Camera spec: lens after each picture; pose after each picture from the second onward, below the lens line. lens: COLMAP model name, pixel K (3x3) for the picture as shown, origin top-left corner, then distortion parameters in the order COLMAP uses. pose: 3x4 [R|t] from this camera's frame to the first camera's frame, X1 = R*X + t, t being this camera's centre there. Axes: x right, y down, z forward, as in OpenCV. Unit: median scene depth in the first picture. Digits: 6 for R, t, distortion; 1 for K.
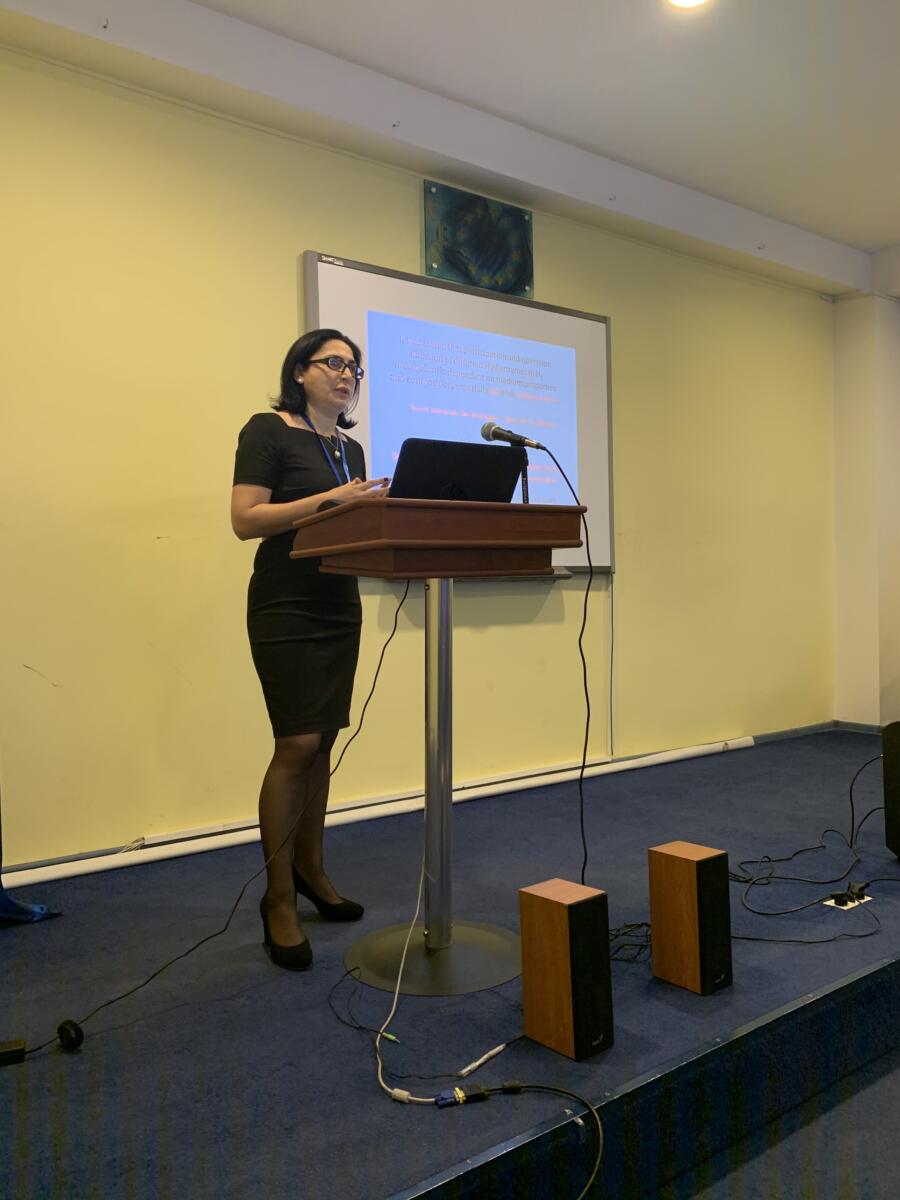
lens RADIAL K [[918.4, 0, 448.5], [0, 918.4, 587.2], [0, 0, 1]] dist [0.025105, -0.018096]
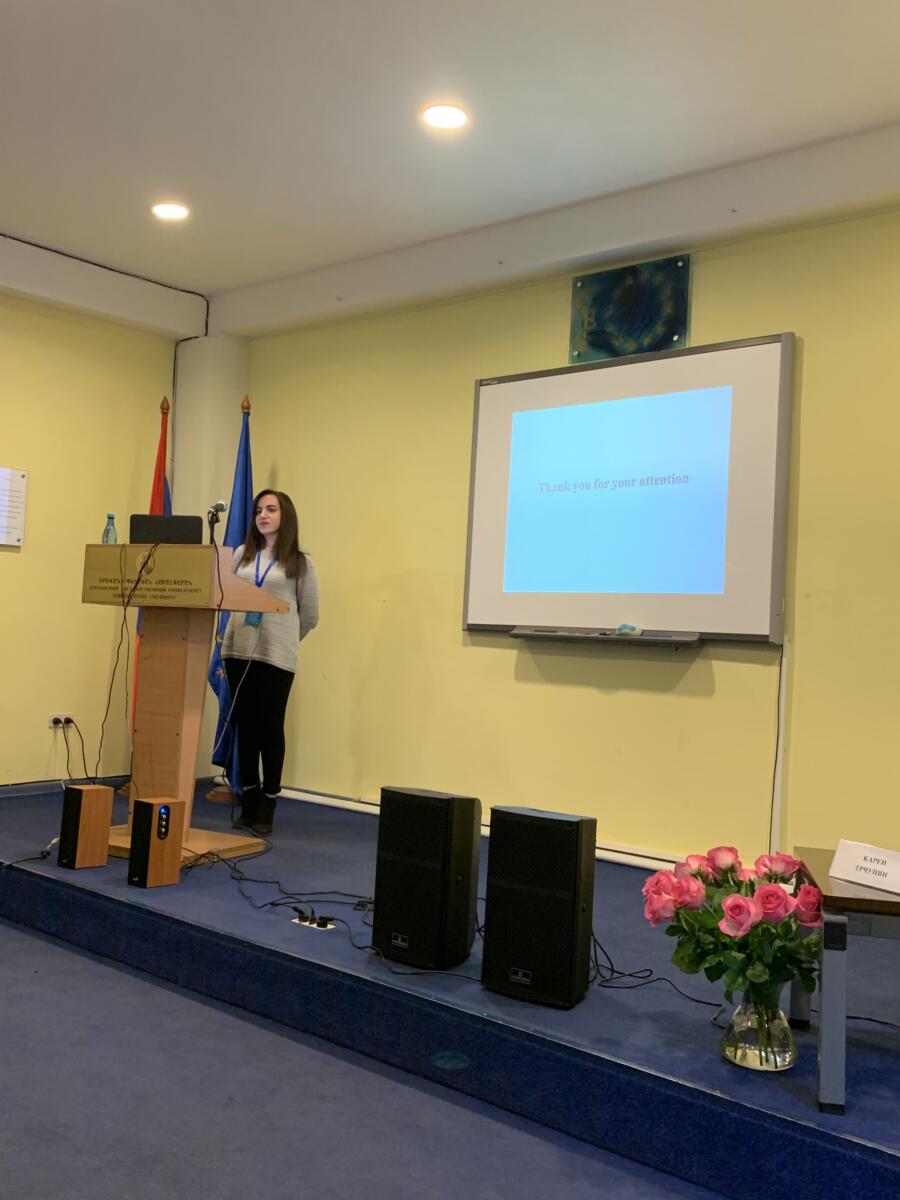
lens RADIAL K [[1145.0, 0, 451.0], [0, 1145.0, 587.9], [0, 0, 1]] dist [0.024691, 0.000000]
pose [[0.233580, -0.008765, -0.972298, 1.213287], [-0.037832, 0.999120, -0.018095, -0.039100], [0.971601, 0.041011, 0.233043, 0.526374]]
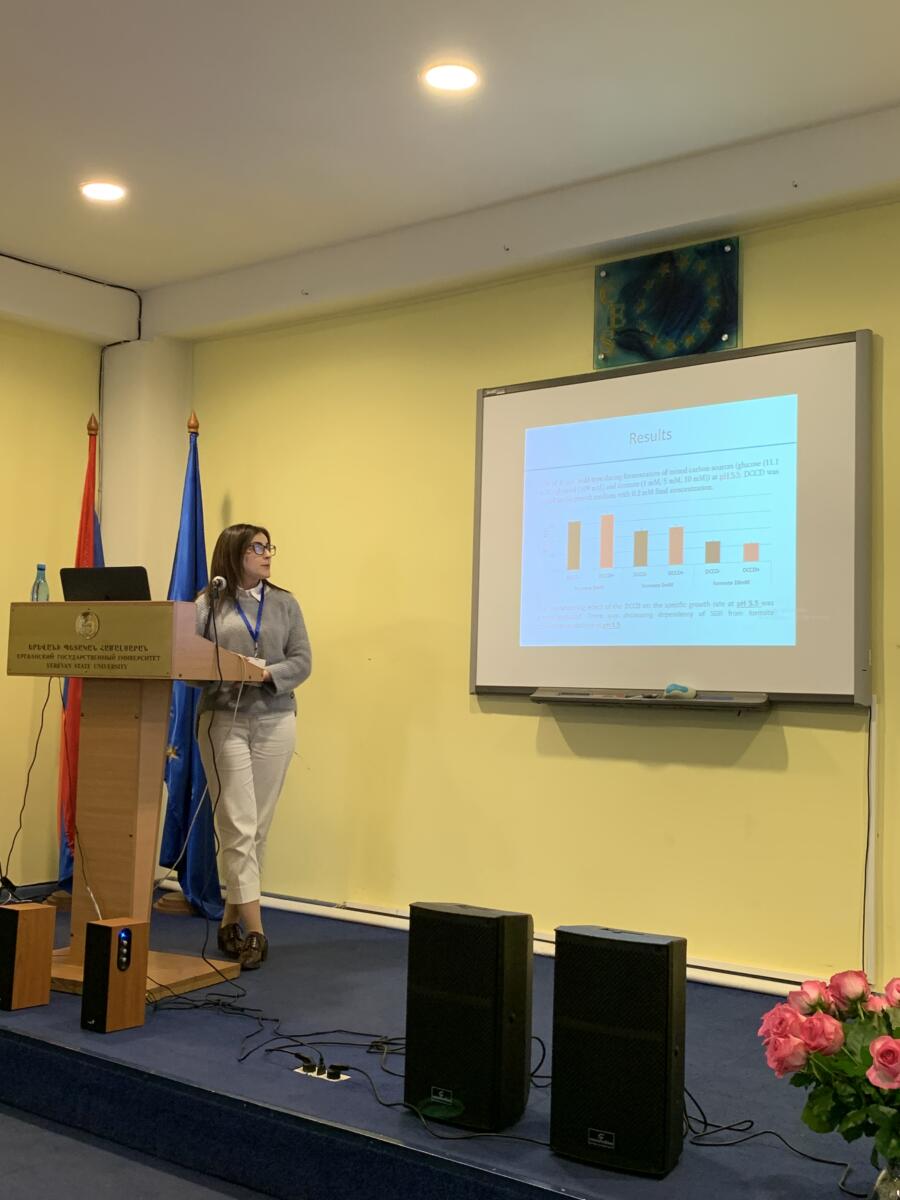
lens RADIAL K [[1380.6, 0, 447.9], [0, 1380.6, 586.5], [0, 0, 1]] dist [0.023339, 0.000000]
pose [[0.267974, -0.040467, -0.962576, 1.185529], [-0.012917, 0.998877, -0.045589, -0.057284], [0.963339, 0.024650, 0.267151, 0.475754]]
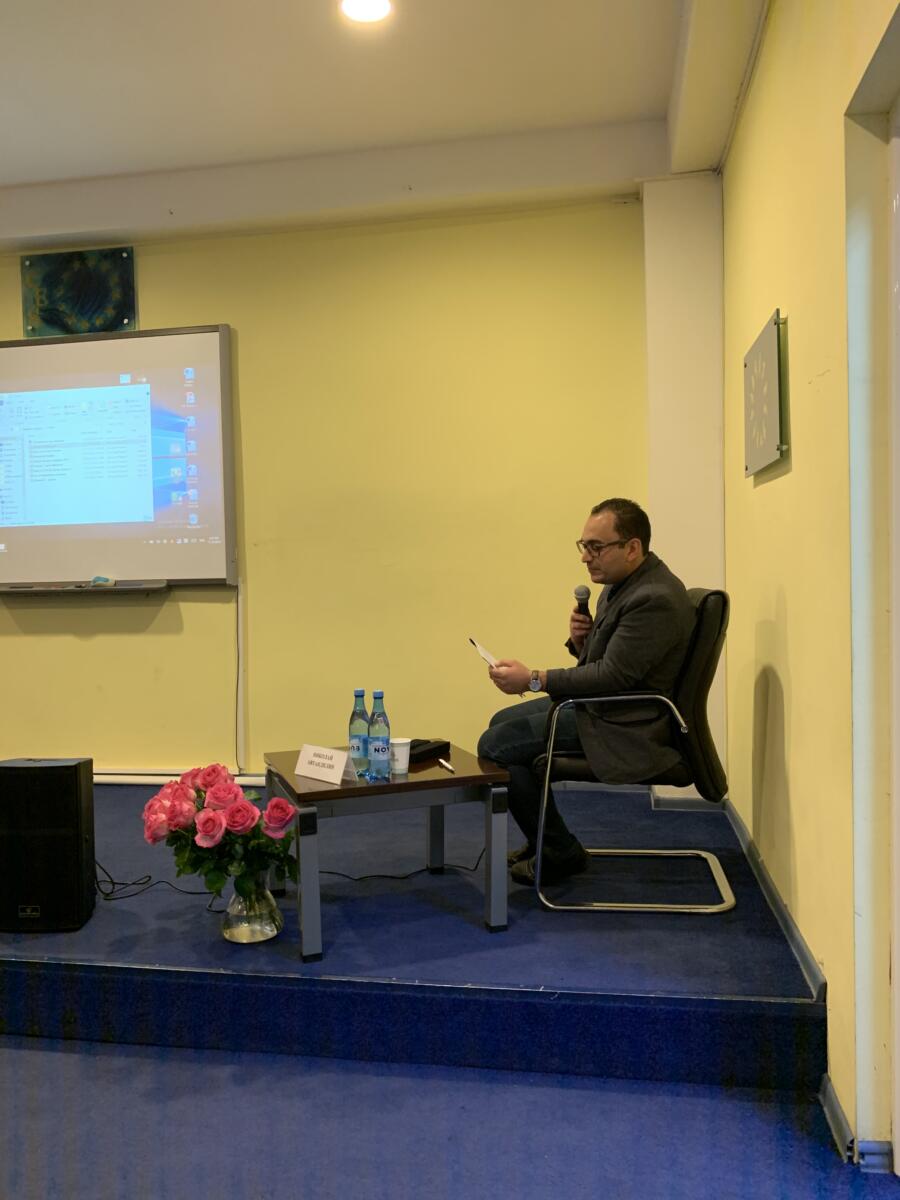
lens RADIAL K [[918.4, 0, 451.5], [0, 918.4, 604.0], [0, 0, 1]] dist [0.025105, -0.018096]
pose [[0.692944, 0.027385, -0.720471, 1.166360], [0.017213, 0.998365, 0.054502, -0.049633], [0.720786, -0.050168, 0.691340, 0.529380]]
